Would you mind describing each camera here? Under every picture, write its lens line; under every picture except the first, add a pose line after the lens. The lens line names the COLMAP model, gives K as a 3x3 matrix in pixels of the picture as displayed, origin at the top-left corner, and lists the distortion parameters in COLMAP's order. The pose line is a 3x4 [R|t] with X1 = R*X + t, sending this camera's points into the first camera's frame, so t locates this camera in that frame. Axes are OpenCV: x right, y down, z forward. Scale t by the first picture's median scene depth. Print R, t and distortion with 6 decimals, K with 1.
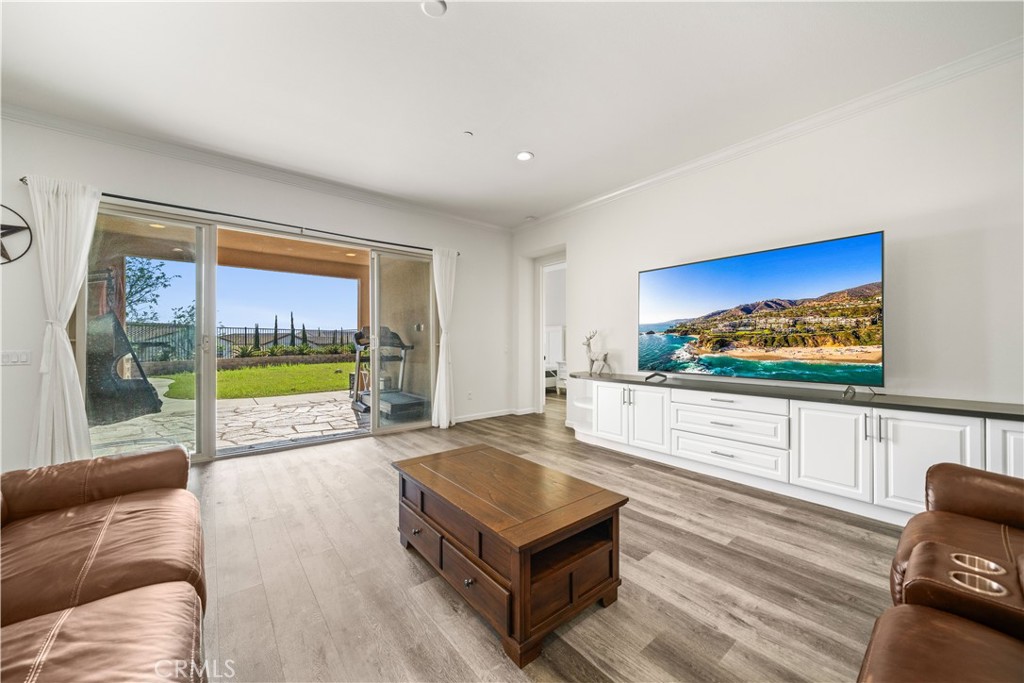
lens RADIAL K [[371.2, 0, 509.6], [0, 371.2, 340.7], [0, 0, 1]] dist [-0.002633, -0.000235]
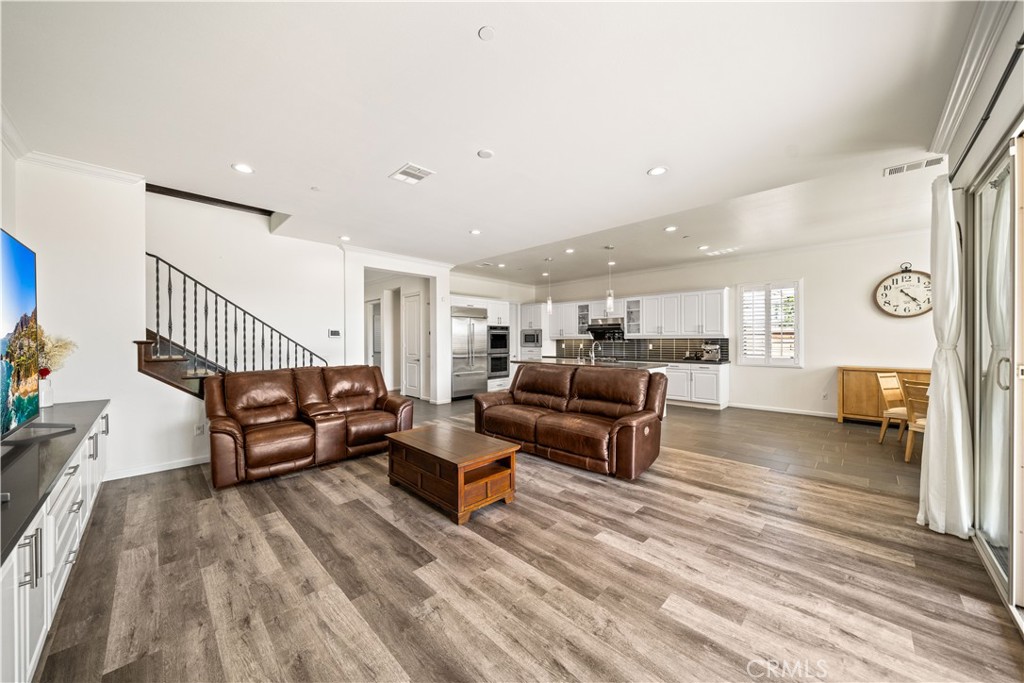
lens RADIAL K [[352.1, 0, 505.4], [0, 352.1, 344.1], [0, 0, 1]] dist [-0.003214, -0.000111]
pose [[-0.995143, 0.004045, -0.098359, -0.077584], [0.003528, 0.999979, 0.005428, -0.044074], [0.098379, 0.005055, -0.995136, 1.426078]]
